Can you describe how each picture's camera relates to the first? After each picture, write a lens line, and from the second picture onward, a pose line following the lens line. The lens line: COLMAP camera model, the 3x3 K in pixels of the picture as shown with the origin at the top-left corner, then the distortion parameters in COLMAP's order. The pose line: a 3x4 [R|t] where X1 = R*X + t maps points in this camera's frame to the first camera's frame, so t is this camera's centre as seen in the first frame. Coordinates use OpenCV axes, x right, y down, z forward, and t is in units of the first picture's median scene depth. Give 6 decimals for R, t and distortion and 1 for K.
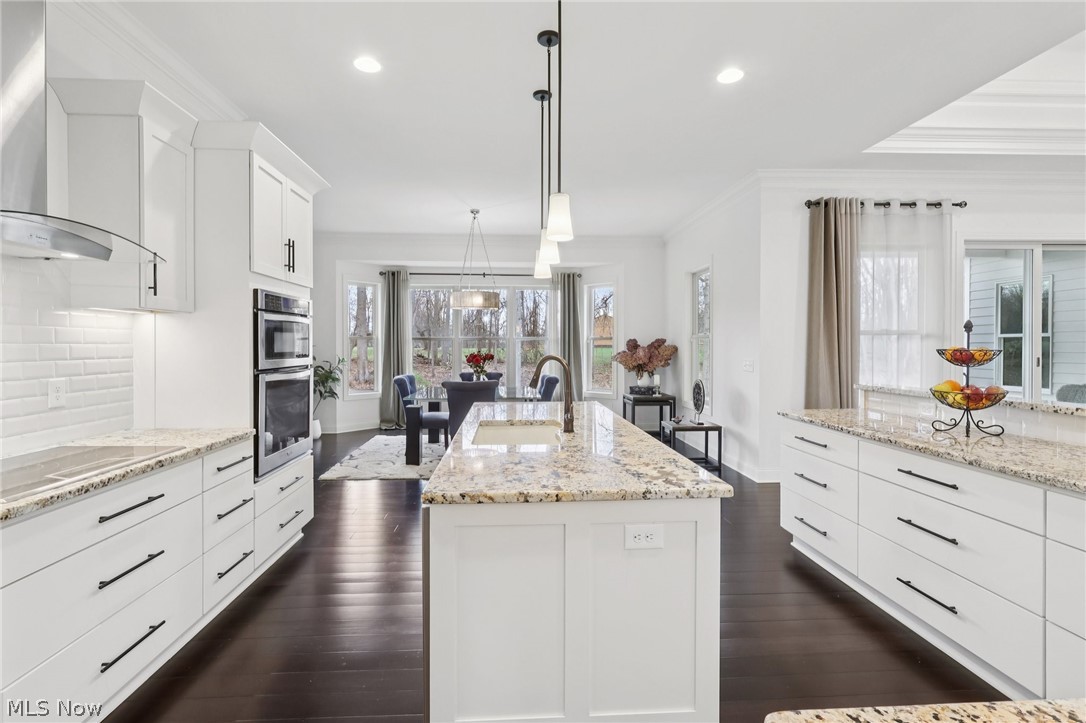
lens RADIAL K [[506.0, 0, 542.3], [0, 506.0, 352.6], [0, 0, 1]] dist [-0.004102, 0.001069]
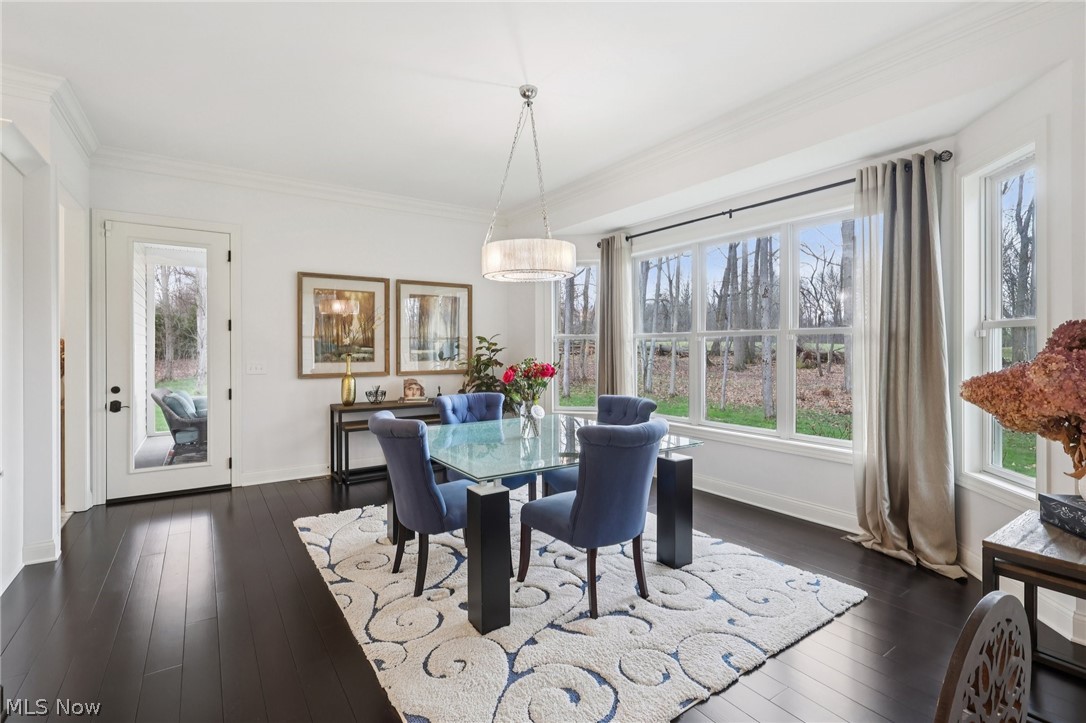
lens RADIAL K [[506.0, 0, 534.9], [0, 506.0, 353.1], [0, 0, 1]] dist [-0.004102, 0.001069]
pose [[0.512374, 0.006746, -0.858736, 0.416465], [-0.005779, 0.999974, 0.004407, -0.014087], [0.858743, 0.002705, 0.512399, 0.963982]]
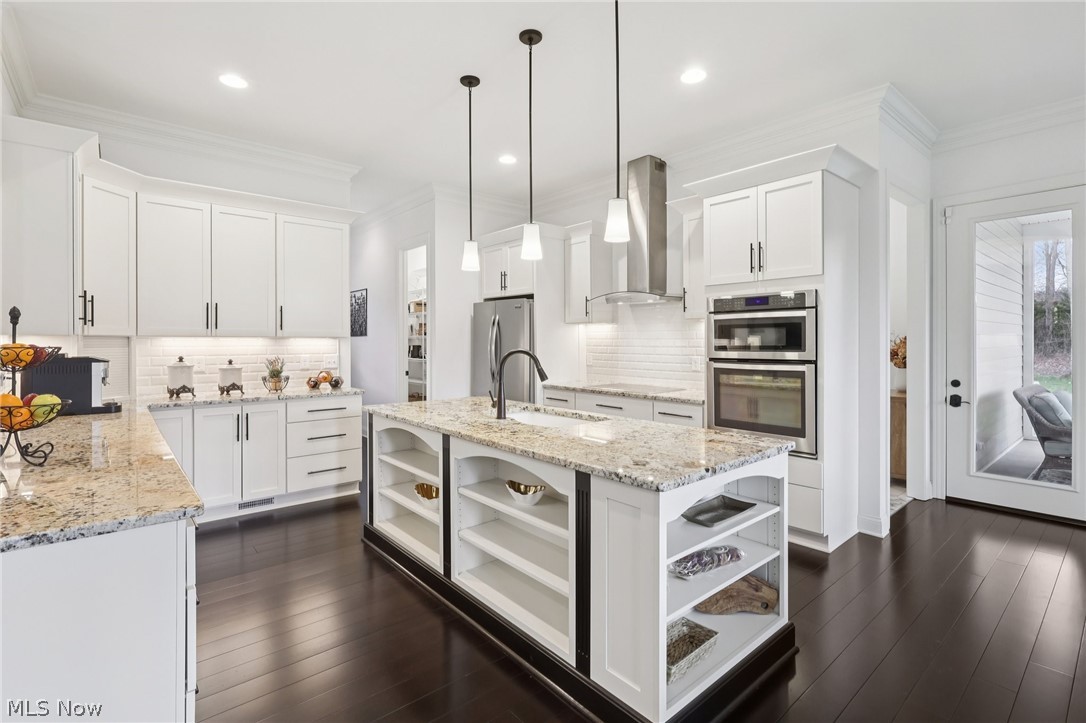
lens RADIAL K [[506.0, 0, 542.4], [0, 506.0, 347.3], [0, 0, 1]] dist [-0.004102, 0.001069]
pose [[-0.789483, 0.007221, -0.613730, 0.311278], [0.002489, 0.999960, 0.008565, -0.008864], [0.613767, 0.005234, -0.789470, 1.051863]]
